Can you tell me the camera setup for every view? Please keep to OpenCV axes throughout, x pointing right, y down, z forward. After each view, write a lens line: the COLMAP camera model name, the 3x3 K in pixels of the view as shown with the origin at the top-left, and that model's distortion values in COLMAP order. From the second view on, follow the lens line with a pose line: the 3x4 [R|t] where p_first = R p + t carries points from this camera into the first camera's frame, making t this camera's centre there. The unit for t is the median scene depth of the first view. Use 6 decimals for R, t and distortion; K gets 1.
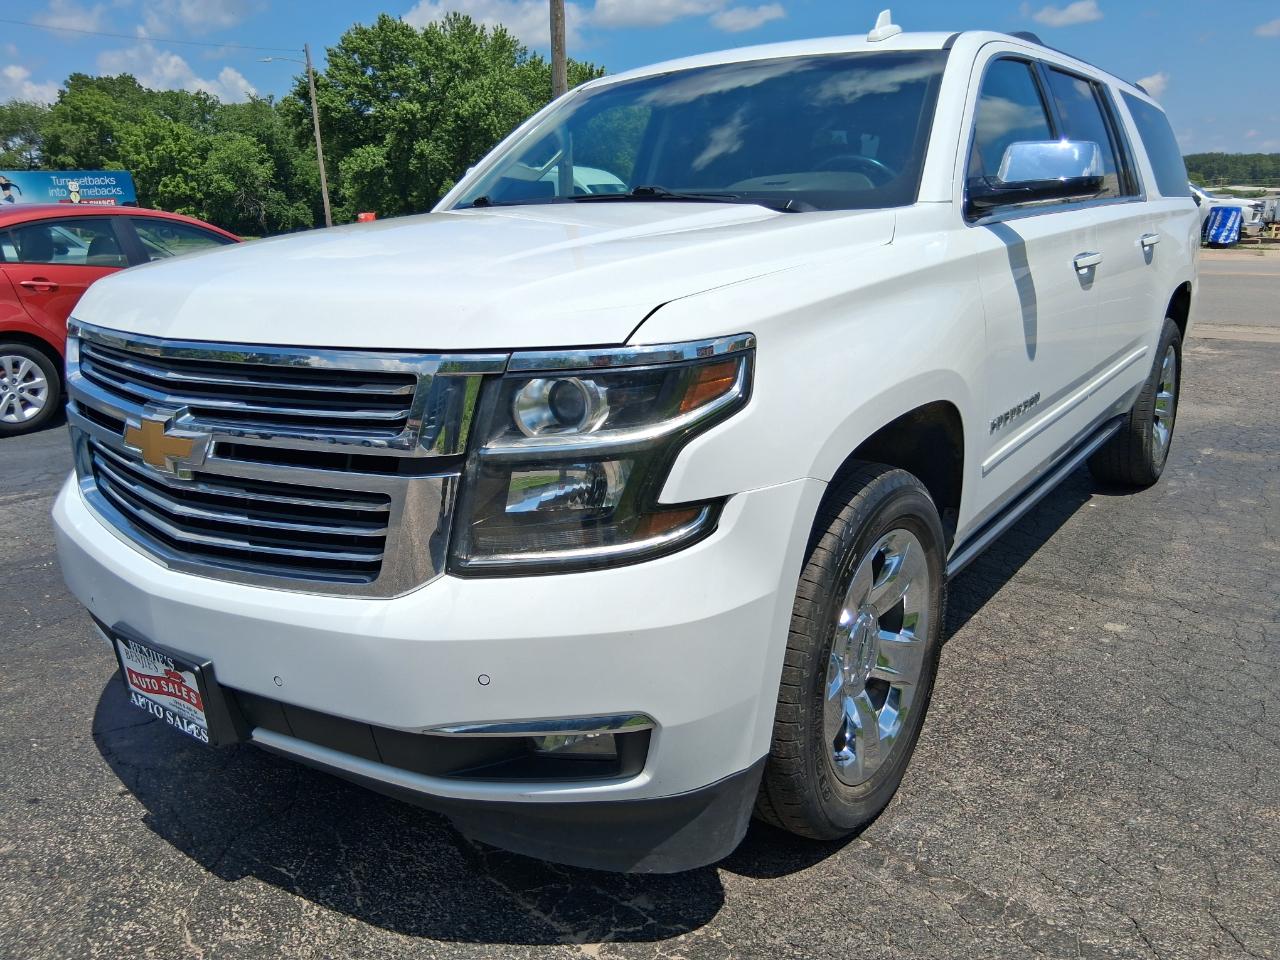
lens RADIAL K [[977.9, 0, 636.1], [0, 977.9, 478.8], [0, 0, 1]] dist [0.081318, -0.135476]
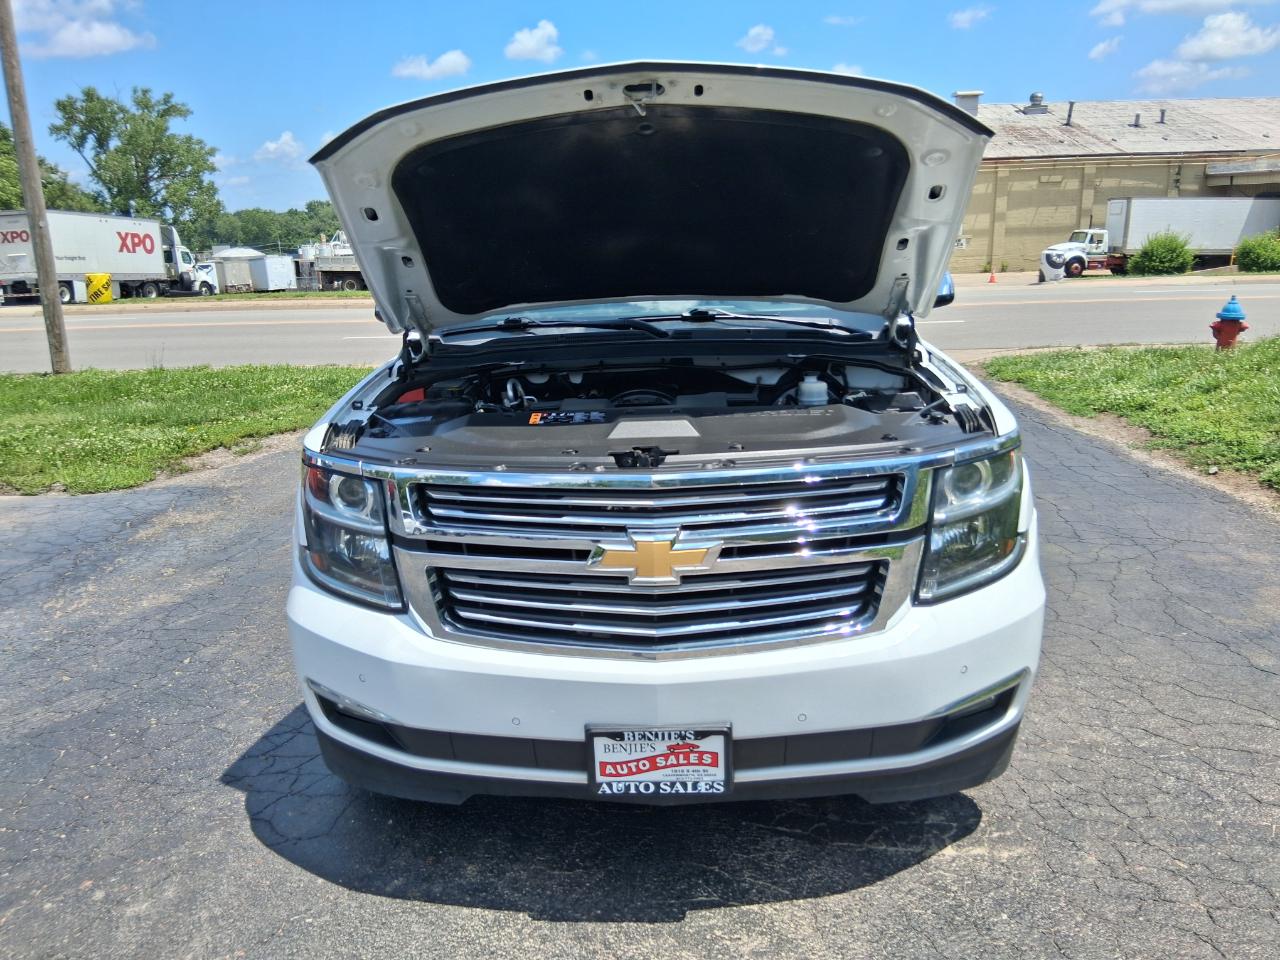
lens RADIAL K [[977.9, 0, 636.1], [0, 977.9, 478.8], [0, 0, 1]] dist [0.081318, -0.135476]
pose [[0.819030, -0.136537, 0.557268, -1.089106], [0.161316, 0.986892, 0.004711, -0.133370], [-0.550607, 0.086038, 0.830319, 0.007710]]
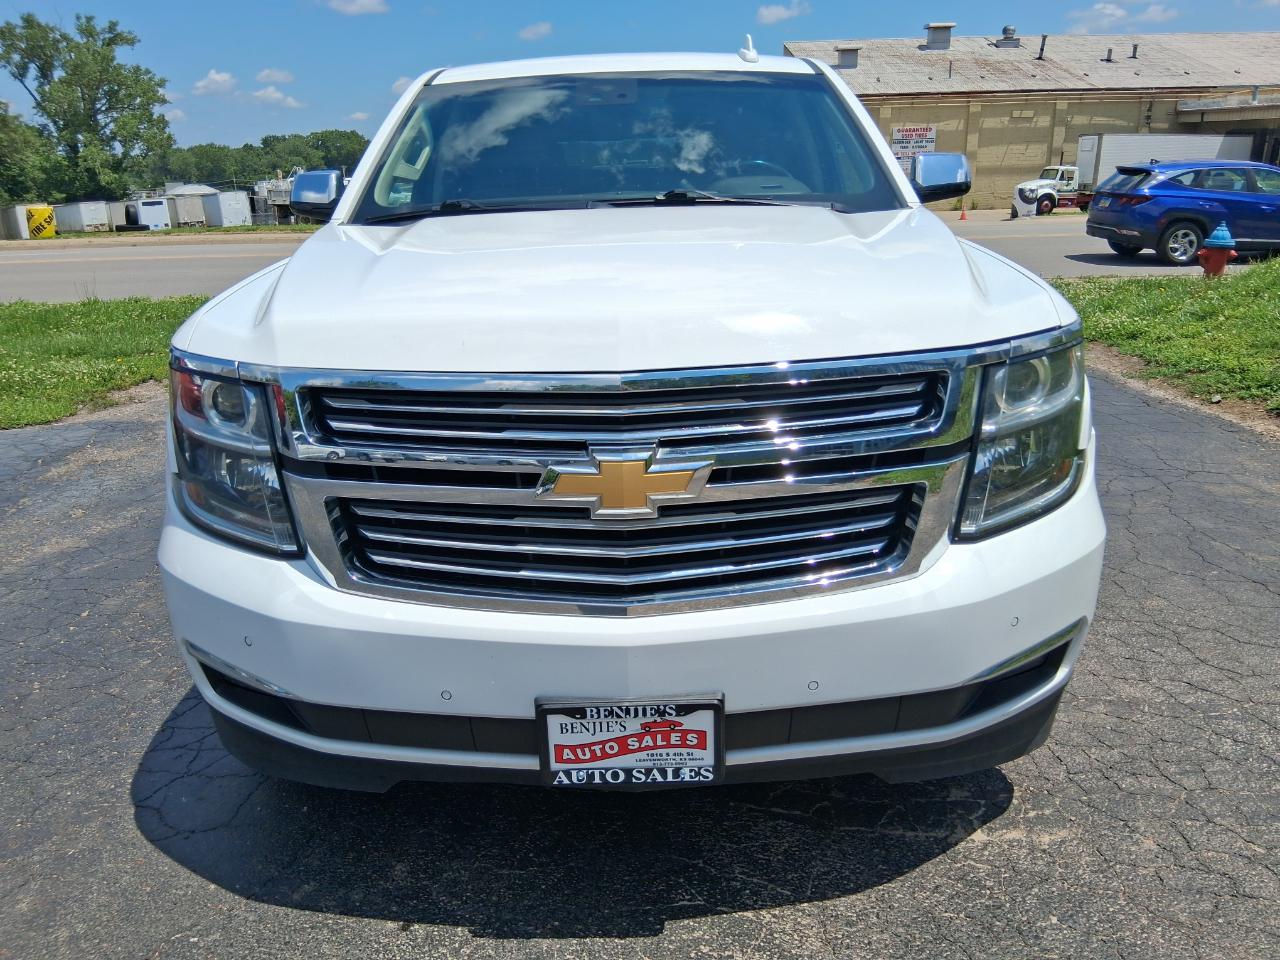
lens RADIAL K [[977.9, 0, 636.1], [0, 977.9, 478.8], [0, 0, 1]] dist [0.081318, -0.135476]
pose [[0.800001, -0.173645, 0.574322, -0.940932], [0.165396, 0.983942, 0.067106, -0.094756], [-0.576752, 0.041306, 0.815874, 0.231262]]
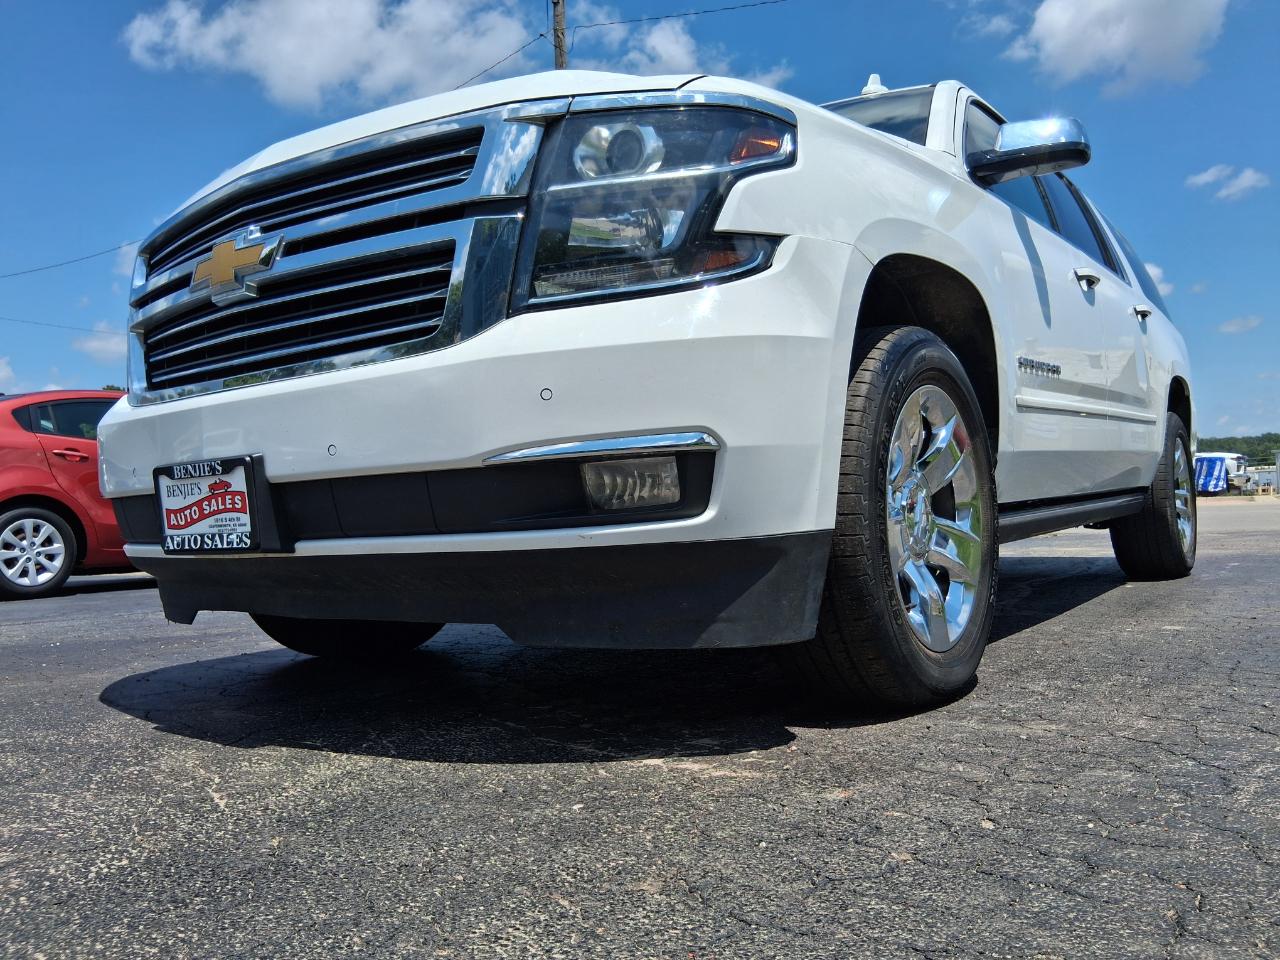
lens RADIAL K [[983.5, 0, 640.0], [0, 983.5, 480.0], [0, 0, 1]] dist [0.098963, -0.174834]
pose [[0.999728, -0.023028, 0.003809, -0.053221], [0.023136, 0.956103, -0.292117, 0.468384], [0.003085, 0.292125, 0.956375, 0.058390]]
